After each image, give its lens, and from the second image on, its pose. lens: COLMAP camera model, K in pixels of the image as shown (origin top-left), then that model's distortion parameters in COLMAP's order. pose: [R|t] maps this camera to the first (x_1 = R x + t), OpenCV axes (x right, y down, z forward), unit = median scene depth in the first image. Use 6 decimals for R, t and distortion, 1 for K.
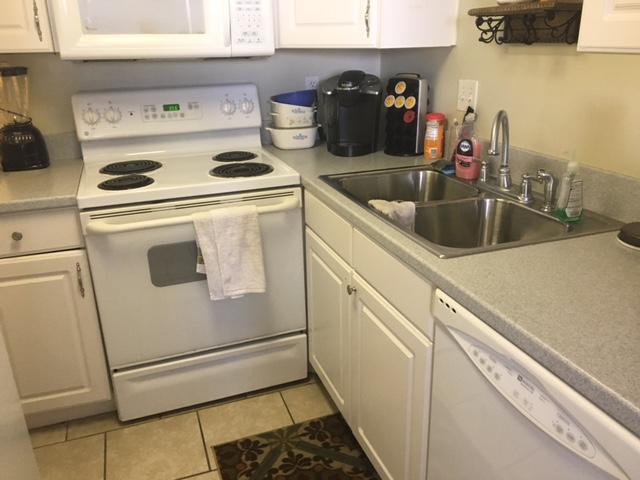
lens RADIAL K [[543.9, 0, 320.0], [0, 543.9, 240.0], [0, 0, 1]] dist [0.105305, -0.161065]
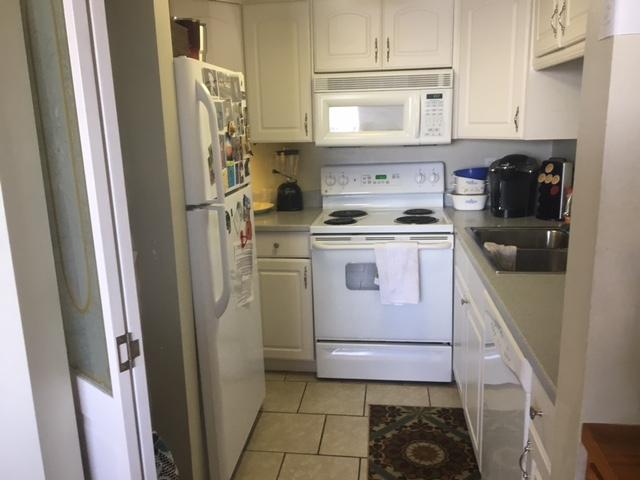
lens RADIAL K [[543.9, 0, 320.0], [0, 543.9, 240.0], [0, 0, 1]] dist [0.105305, -0.161065]
pose [[0.892519, 0.090994, -0.441735, 0.273560], [-0.147560, 0.984446, -0.095354, 0.099392], [0.426187, 0.150287, 0.892064, -0.390428]]
